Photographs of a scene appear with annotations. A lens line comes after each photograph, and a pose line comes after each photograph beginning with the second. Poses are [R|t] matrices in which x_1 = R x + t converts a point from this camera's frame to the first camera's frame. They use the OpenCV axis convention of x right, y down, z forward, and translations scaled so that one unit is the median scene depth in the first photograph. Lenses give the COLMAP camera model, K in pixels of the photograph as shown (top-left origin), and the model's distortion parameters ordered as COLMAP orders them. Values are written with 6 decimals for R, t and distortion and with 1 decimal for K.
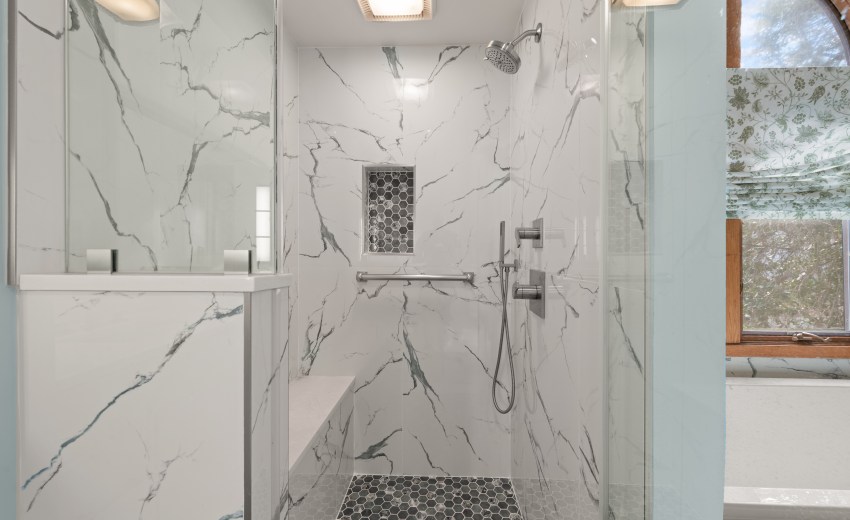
lens RADIAL K [[335.5, 0, 429.6], [0, 335.5, 257.8], [0, 0, 1]] dist [0.008010, -0.003214]
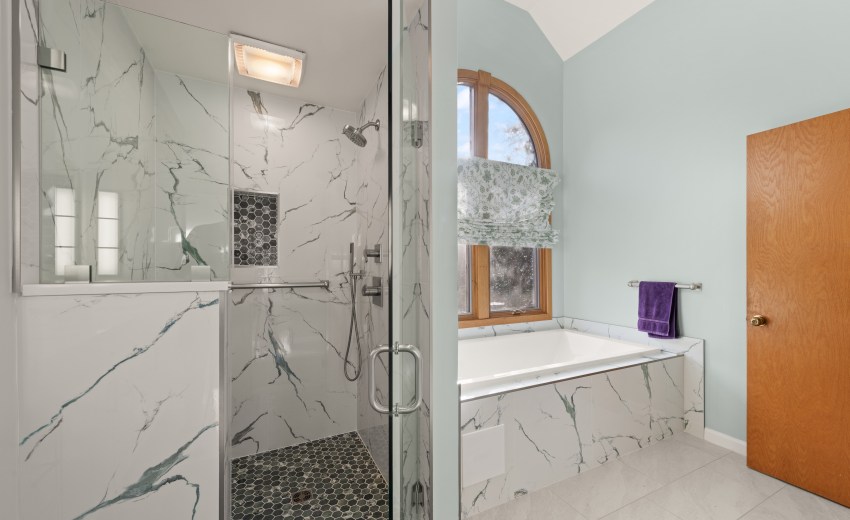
lens RADIAL K [[335.5, 0, 434.2], [0, 335.5, 266.6], [0, 0, 1]] dist [0.008010, -0.003214]
pose [[0.871505, -0.002563, 0.490380, -0.162970], [0.005303, 0.999977, -0.004197, -0.002813], [-0.490358, 0.006258, 0.871499, -0.368687]]
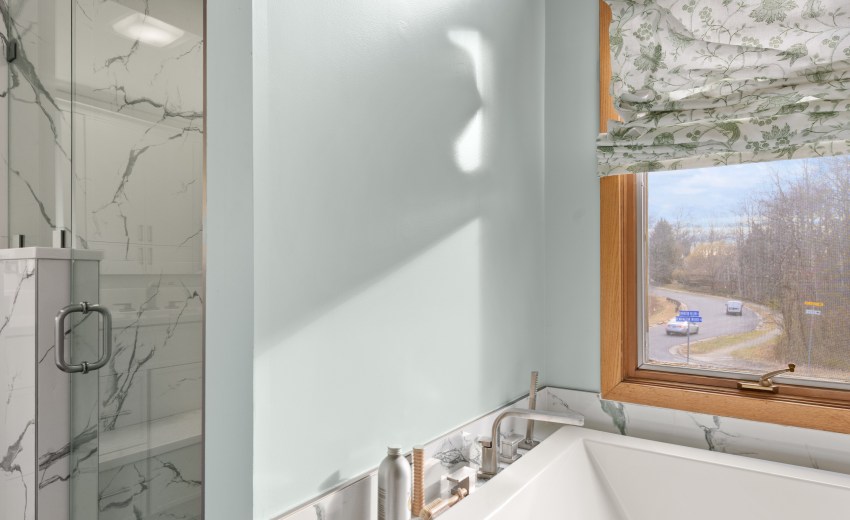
lens RADIAL K [[500.3, 0, 427.7], [0, 500.3, 271.3], [0, 0, 1]] dist [0.014967, -0.005835]
pose [[0.844740, -0.005827, -0.535145, 0.700335], [0.000777, 0.999953, -0.009661, 0.064064], [0.535176, 0.007745, 0.844705, 0.047089]]
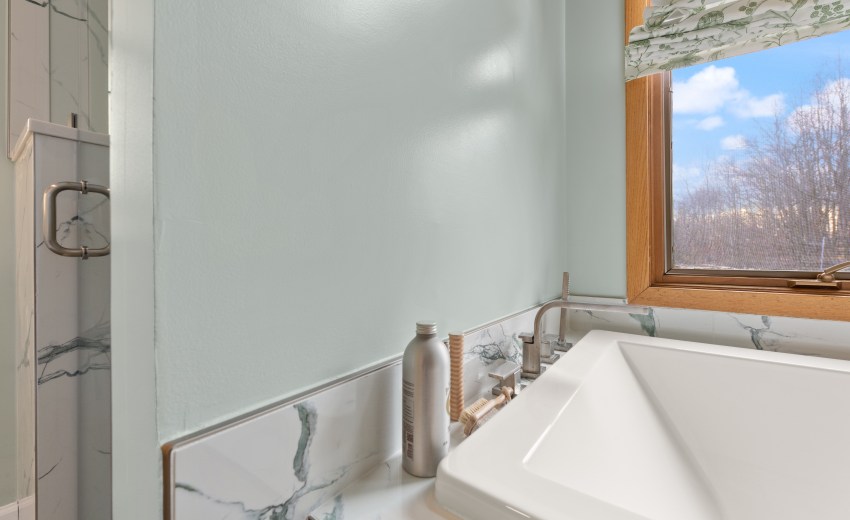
lens RADIAL K [[335.5, 0, 433.8], [0, 335.5, 251.8], [0, 0, 1]] dist [0.008010, -0.003214]
pose [[0.827628, -0.007777, -0.561223, 0.514365], [0.004456, 0.999964, -0.007286, 0.205894], [0.561259, 0.003529, 0.827632, 0.297118]]
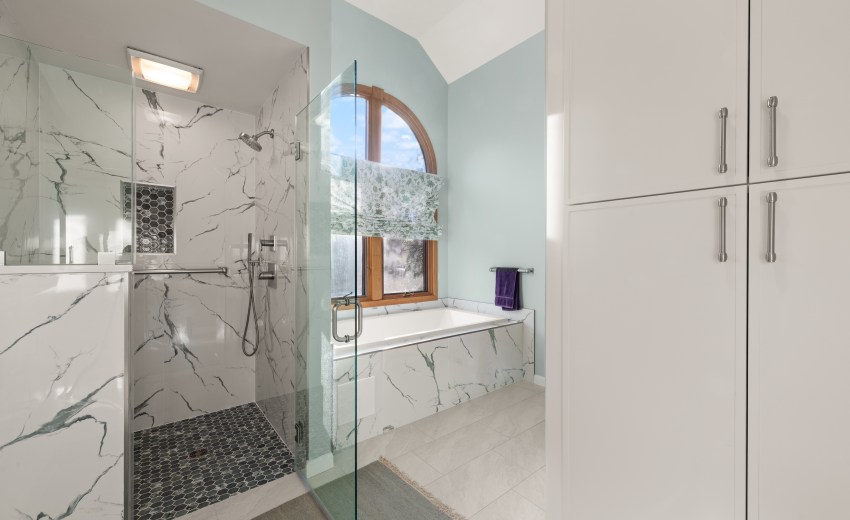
lens RADIAL K [[335.5, 0, 432.3], [0, 335.5, 258.0], [0, 0, 1]] dist [0.008010, -0.003214]
pose [[0.741690, -0.002276, 0.670739, -0.198460], [0.001377, 0.999997, 0.001870, 0.004037], [-0.670741, -0.000463, 0.741692, -0.716524]]
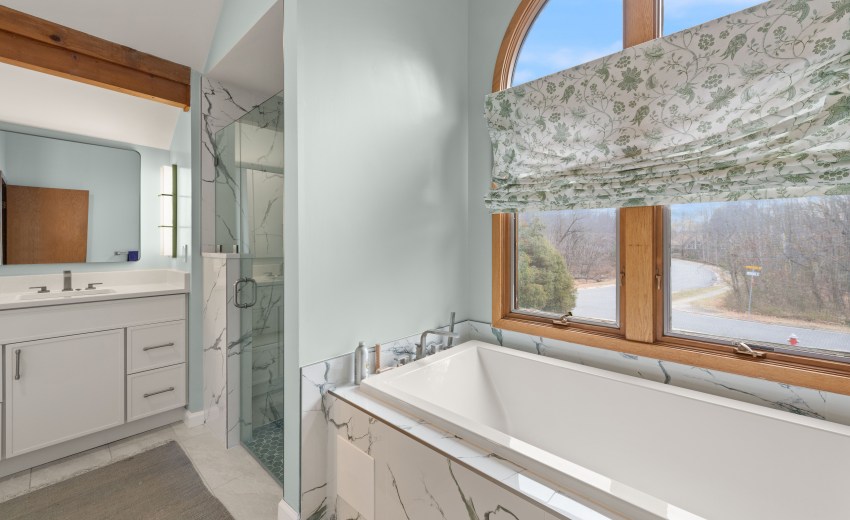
lens RADIAL K [[335.5, 0, 430.8], [0, 335.5, 245.1], [0, 0, 1]] dist [0.008010, -0.003214]
pose [[0.771688, -0.001451, -0.636000, 1.103239], [0.000194, 0.999998, -0.002046, -0.007707], [0.636001, 0.001455, 0.771687, -0.083275]]
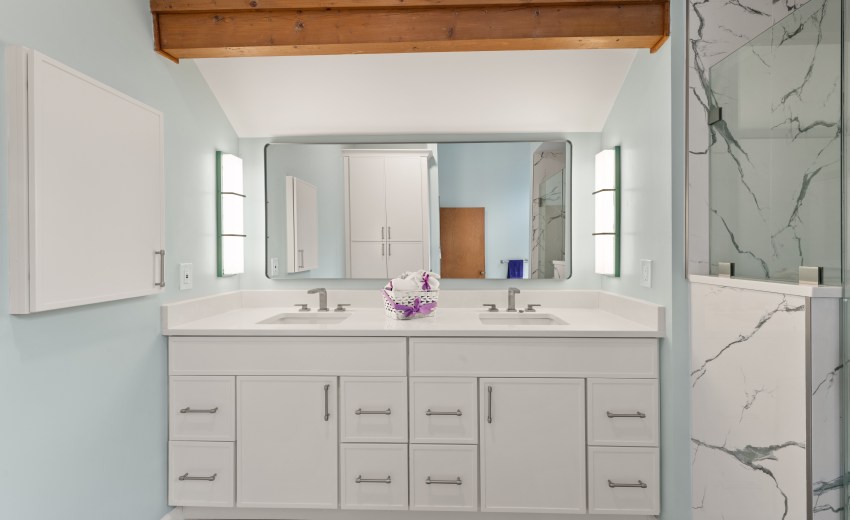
lens RADIAL K [[335.5, 0, 432.7], [0, 335.5, 251.5], [0, 0, 1]] dist [0.008010, -0.003214]
pose [[-0.000190, 0.000260, -1.000000, 0.342041], [0.000177, 1.000000, 0.000260, -0.035555], [1.000000, -0.000177, -0.000190, -0.233719]]
